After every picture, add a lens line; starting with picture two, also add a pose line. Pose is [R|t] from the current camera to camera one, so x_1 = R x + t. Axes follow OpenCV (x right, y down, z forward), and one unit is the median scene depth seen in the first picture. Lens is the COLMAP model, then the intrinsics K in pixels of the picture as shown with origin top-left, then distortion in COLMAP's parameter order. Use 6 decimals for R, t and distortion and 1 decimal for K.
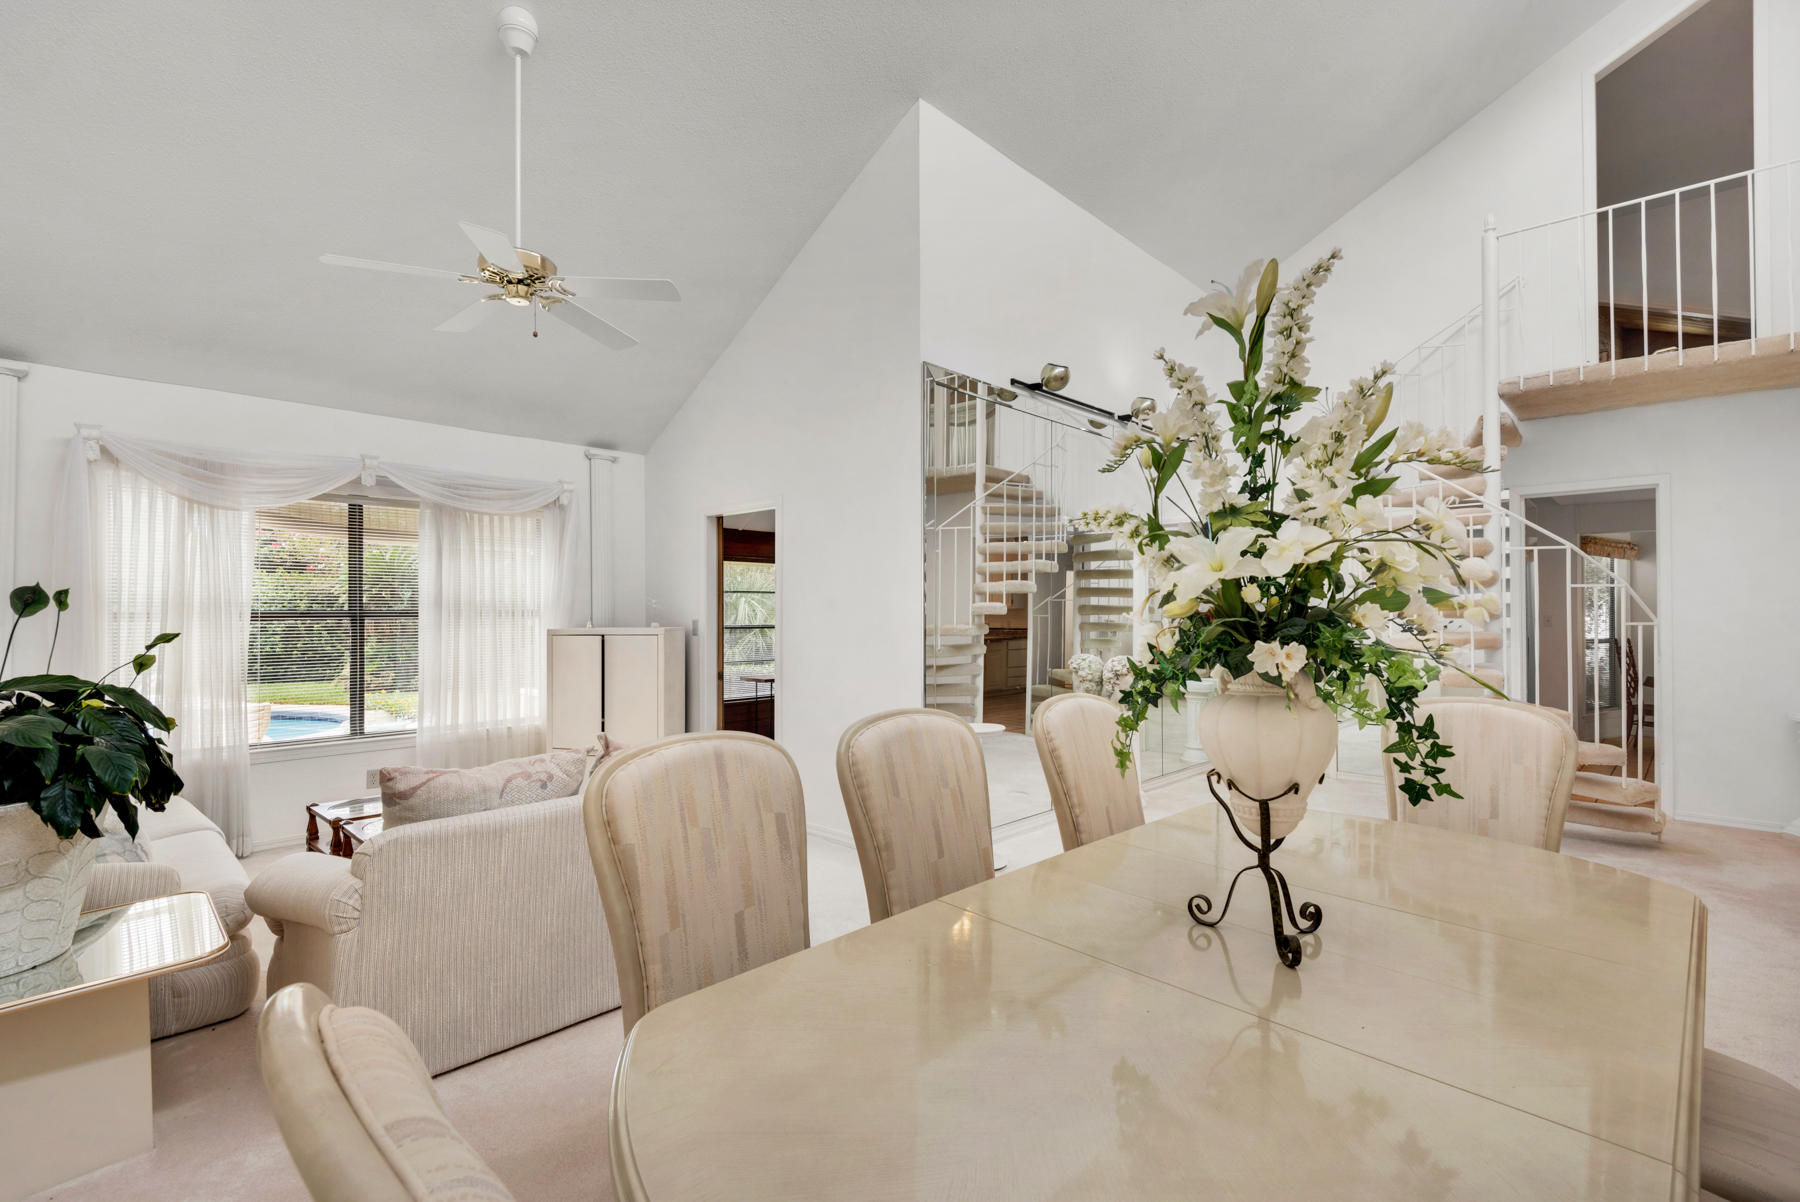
lens RADIAL K [[822.2, 0, 893.9], [0, 822.2, 603.4], [0, 0, 1]] dist [0.002821, -0.000035]
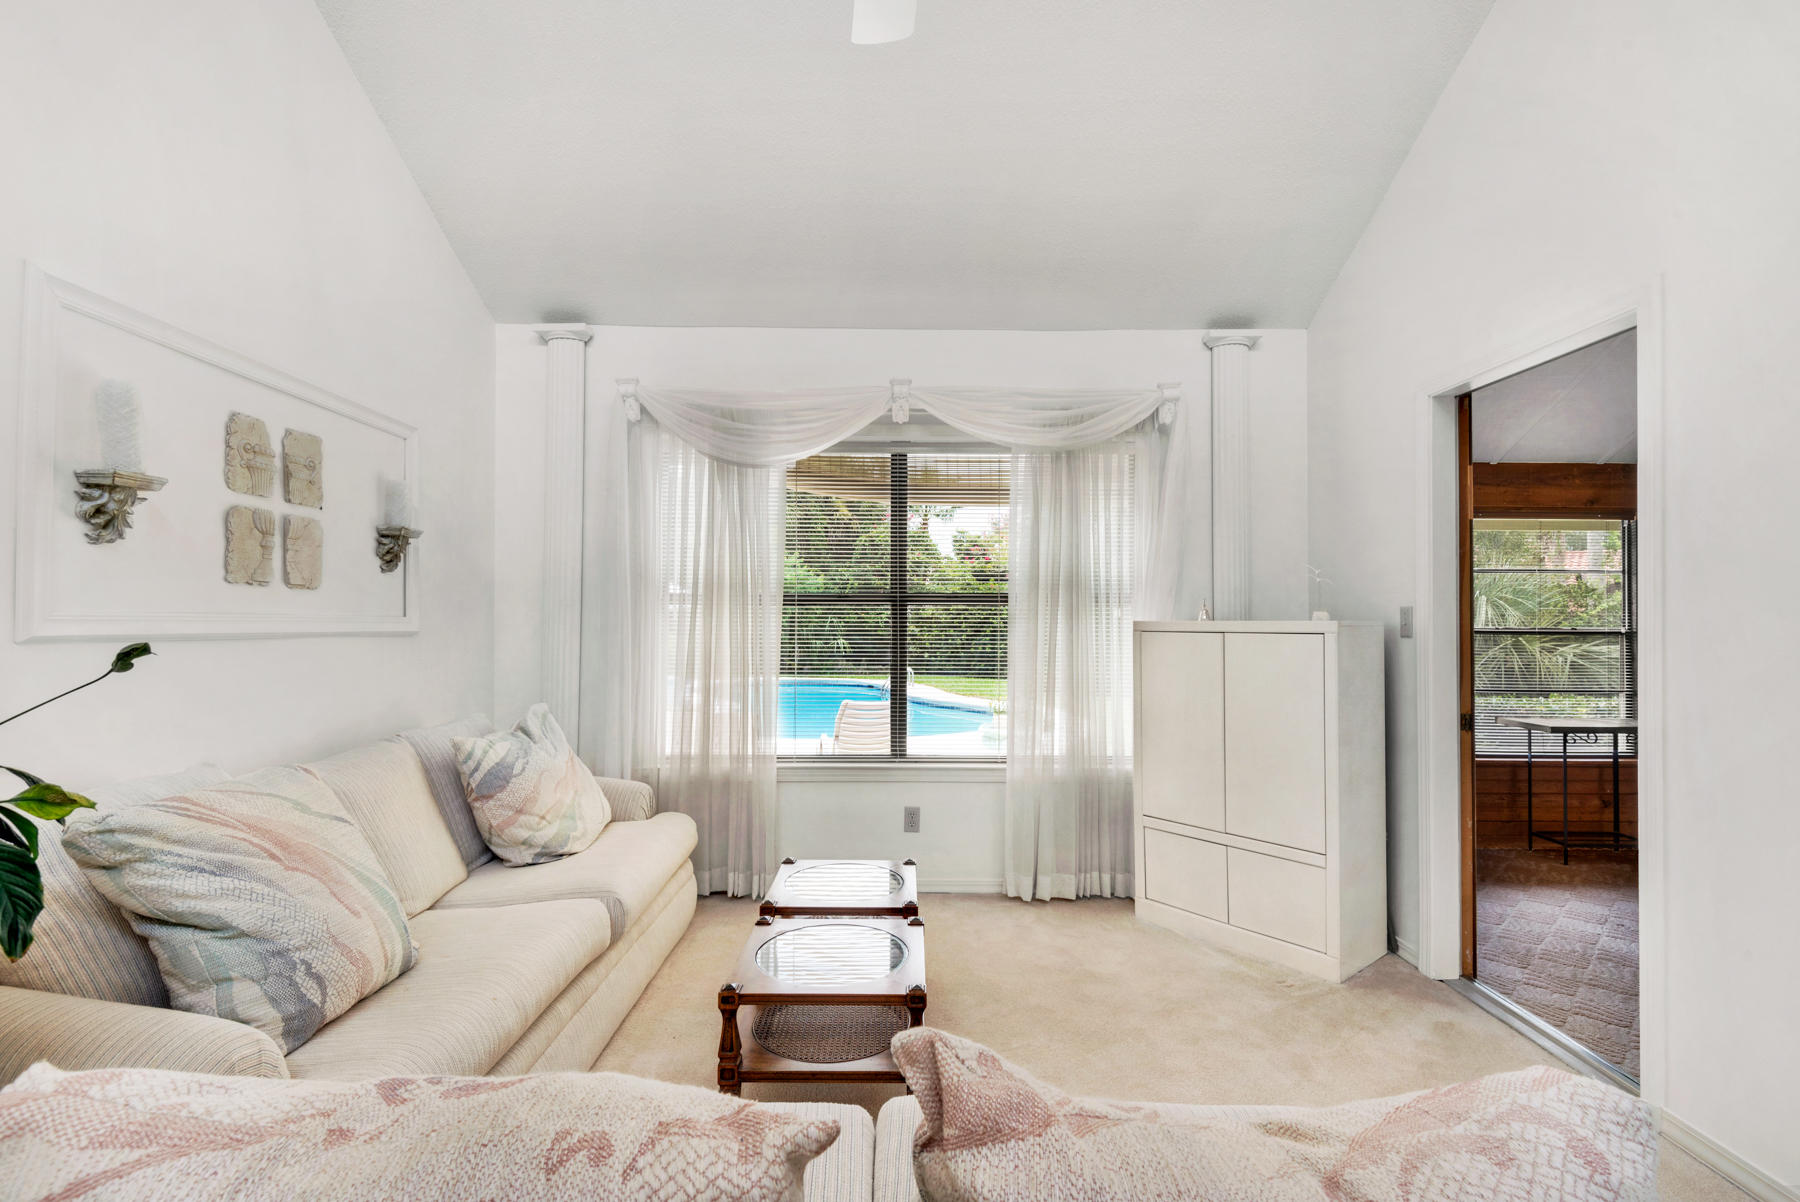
lens RADIAL K [[822.2, 0, 896.5], [0, 822.2, 612.8], [0, 0, 1]] dist [0.002821, -0.000035]
pose [[0.704270, 0.000129, -0.709932, -0.112880], [-0.001338, 0.999998, -0.001146, 0.026997], [0.709931, 0.001757, 0.704270, 0.459732]]
